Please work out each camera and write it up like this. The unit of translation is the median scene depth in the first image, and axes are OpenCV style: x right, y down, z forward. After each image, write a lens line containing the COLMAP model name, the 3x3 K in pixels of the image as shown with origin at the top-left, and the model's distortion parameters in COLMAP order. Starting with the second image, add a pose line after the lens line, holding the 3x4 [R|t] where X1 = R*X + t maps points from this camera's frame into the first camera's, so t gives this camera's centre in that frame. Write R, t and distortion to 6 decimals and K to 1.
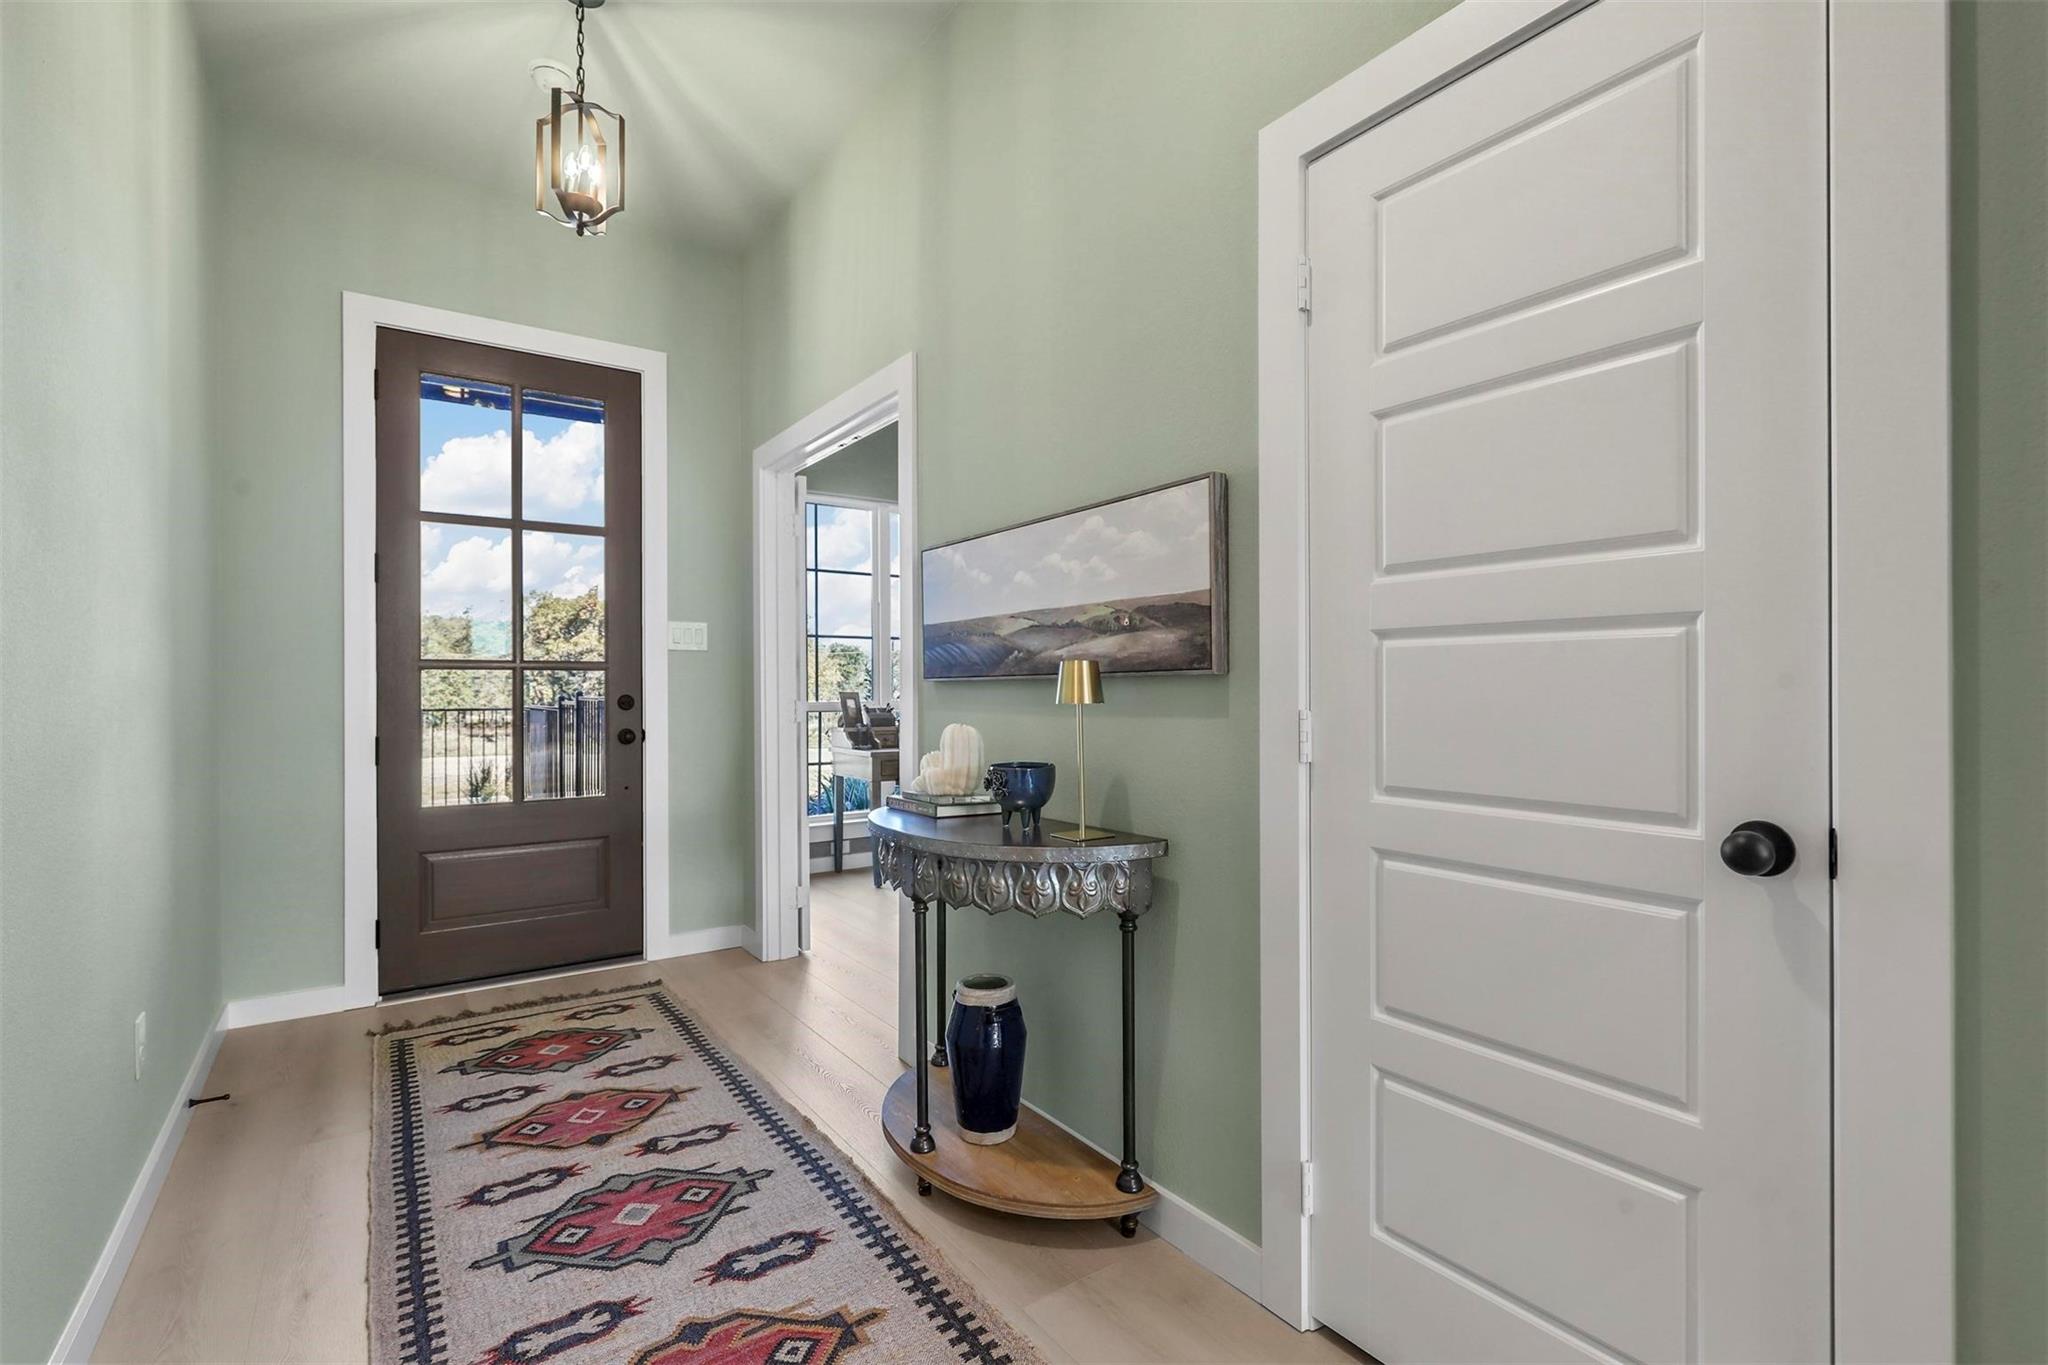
lens RADIAL K [[933.2, 0, 1024.6], [0, 933.2, 693.0], [0, 0, 1]] dist [-0.000784, 0.000005]
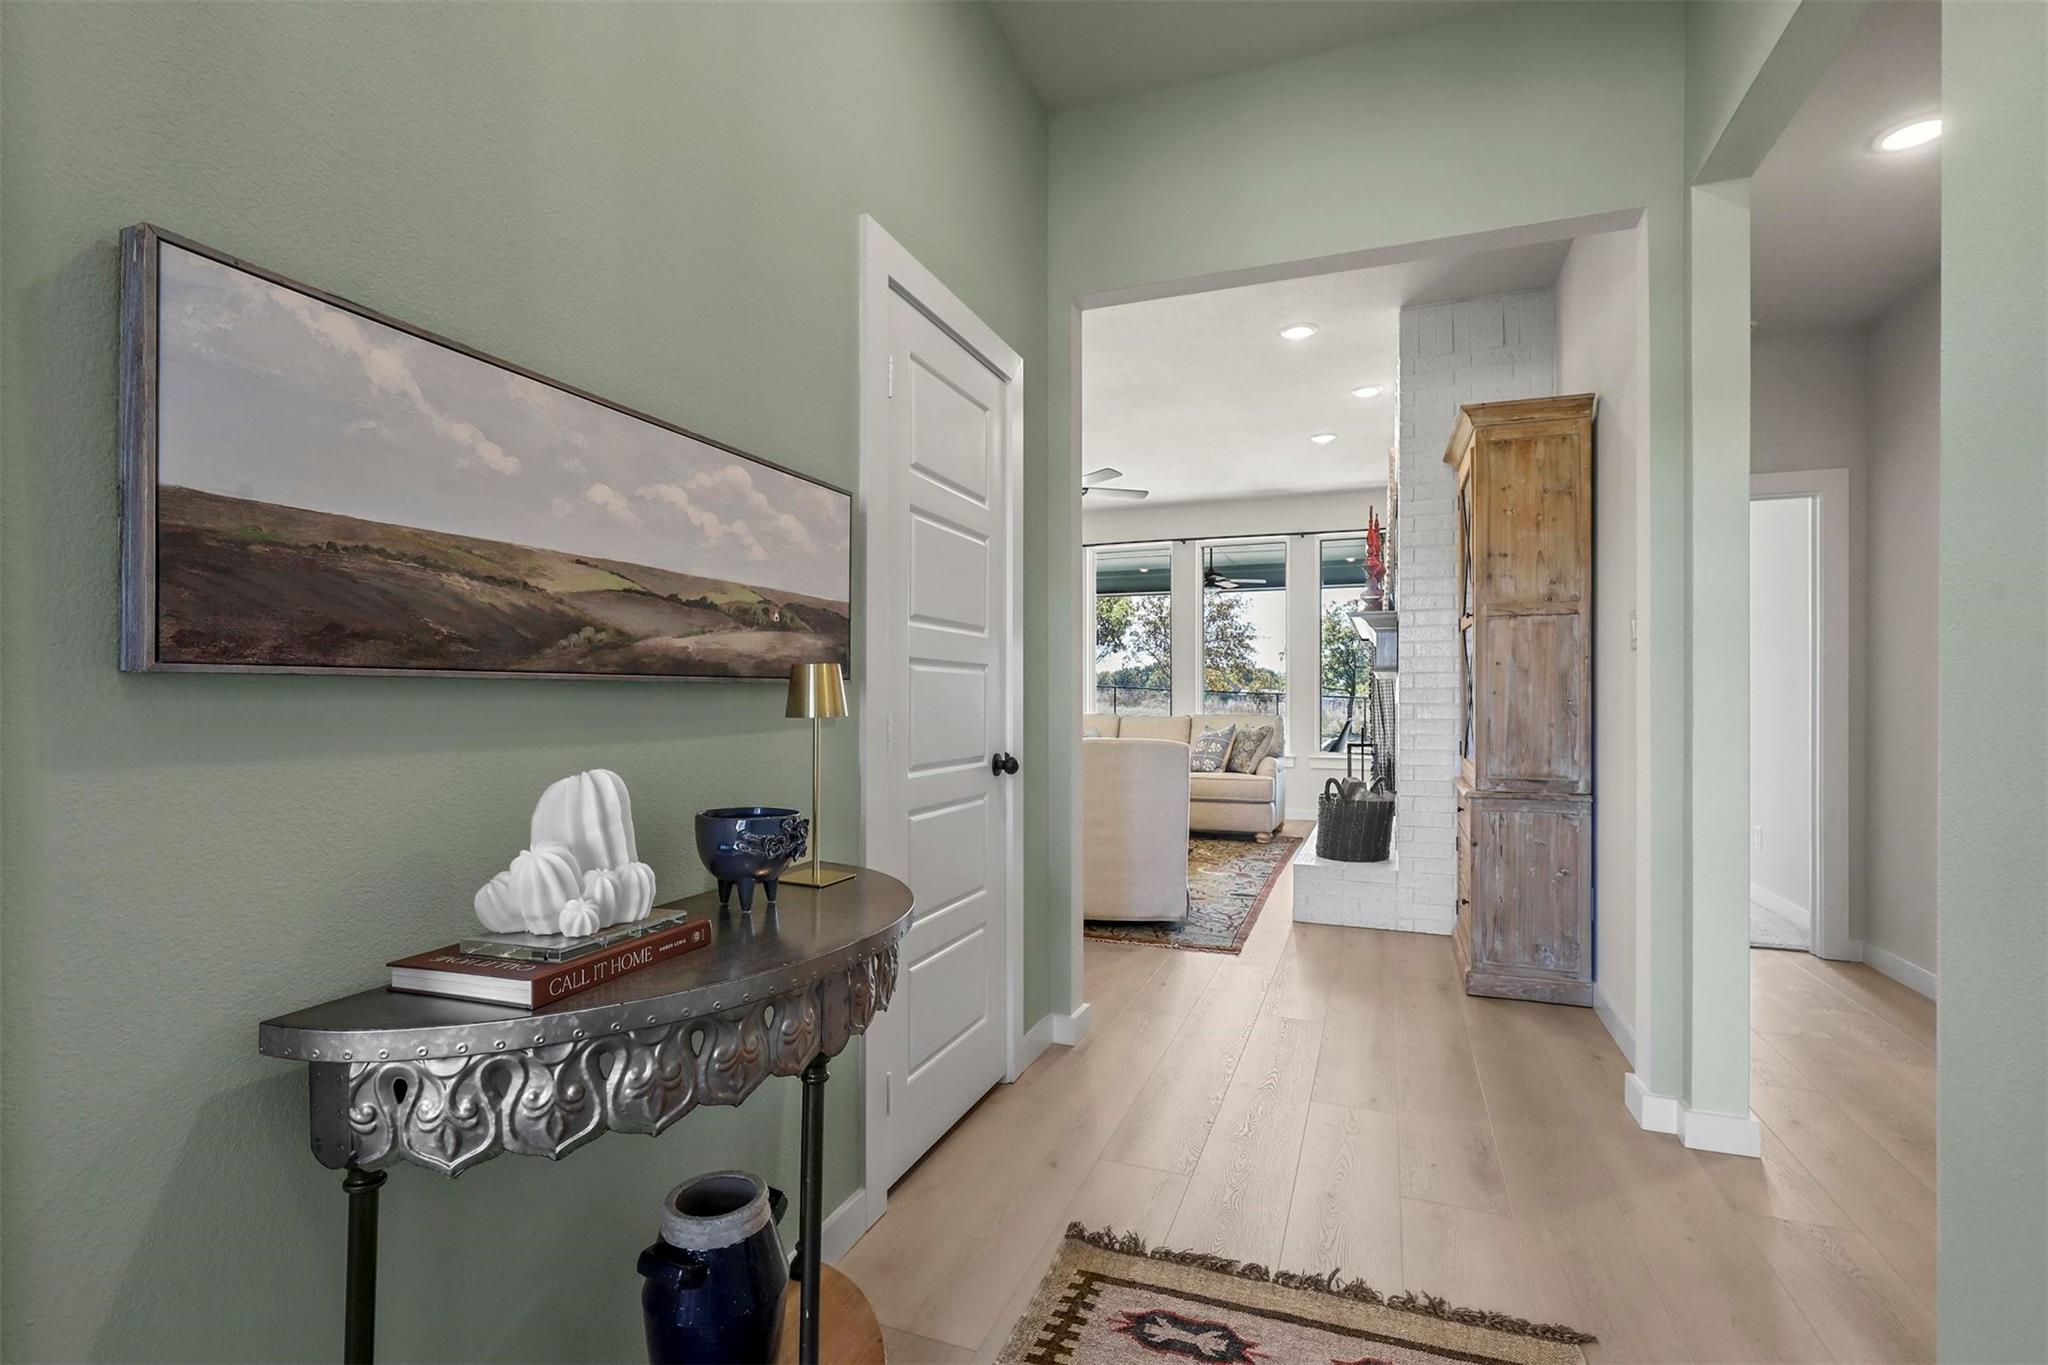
lens RADIAL K [[933.2, 0, 1024.6], [0, 933.2, 693.0], [0, 0, 1]] dist [-0.000784, 0.000005]
pose [[-0.565270, 0.009994, 0.824846, -0.638693], [0.009423, 0.999940, -0.005658, -0.002267], [-0.824852, 0.004574, -0.565330, 1.179165]]
